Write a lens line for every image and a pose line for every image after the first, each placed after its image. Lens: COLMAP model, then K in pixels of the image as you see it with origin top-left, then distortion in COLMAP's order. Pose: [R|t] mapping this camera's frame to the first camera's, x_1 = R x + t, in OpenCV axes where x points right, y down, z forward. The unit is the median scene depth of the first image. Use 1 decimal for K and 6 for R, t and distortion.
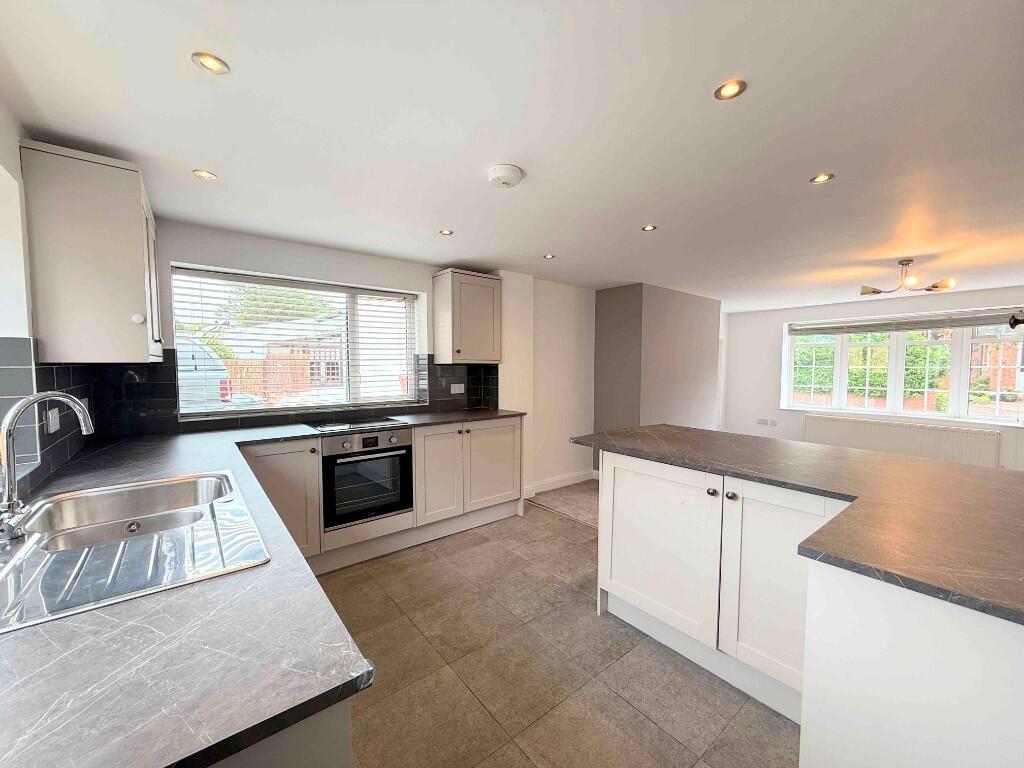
lens RADIAL K [[411.8, 0, 505.0], [0, 411.8, 383.8], [0, 0, 1]] dist [0.010215, -0.000126]
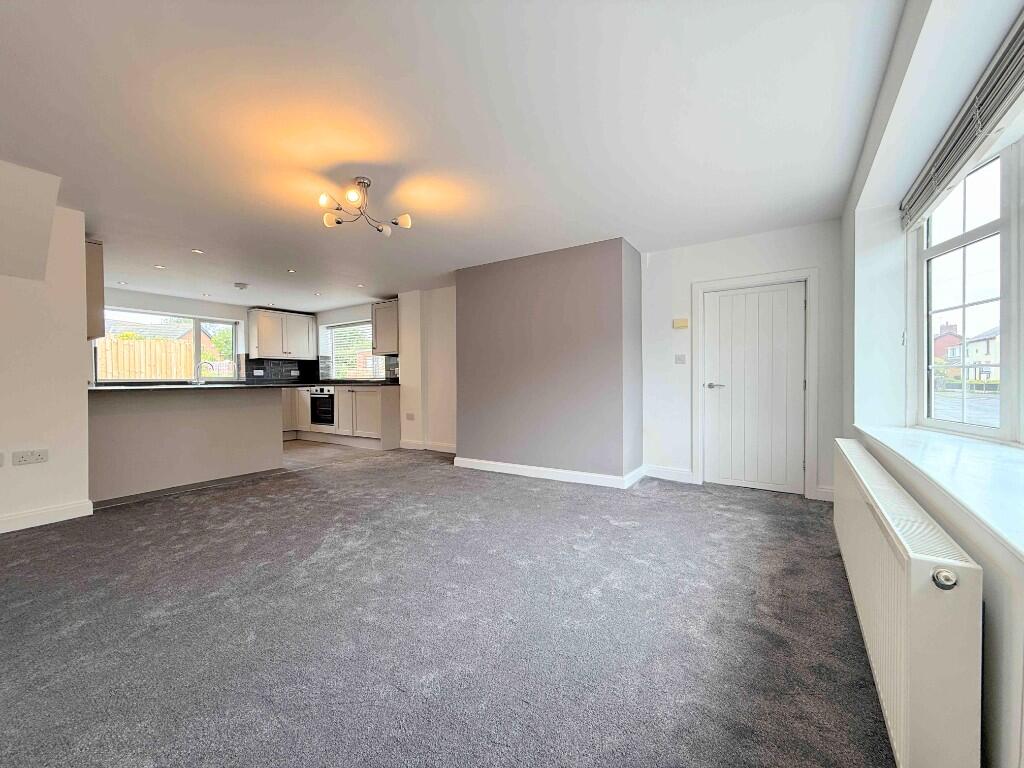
lens RADIAL K [[411.8, 0, 517.2], [0, 411.8, 386.1], [0, 0, 1]] dist [0.010215, -0.000126]
pose [[0.311954, 0.001061, -0.950097, 2.370745], [-0.042959, 0.998992, -0.012990, 0.107616], [0.949126, 0.044868, 0.311685, 1.408721]]
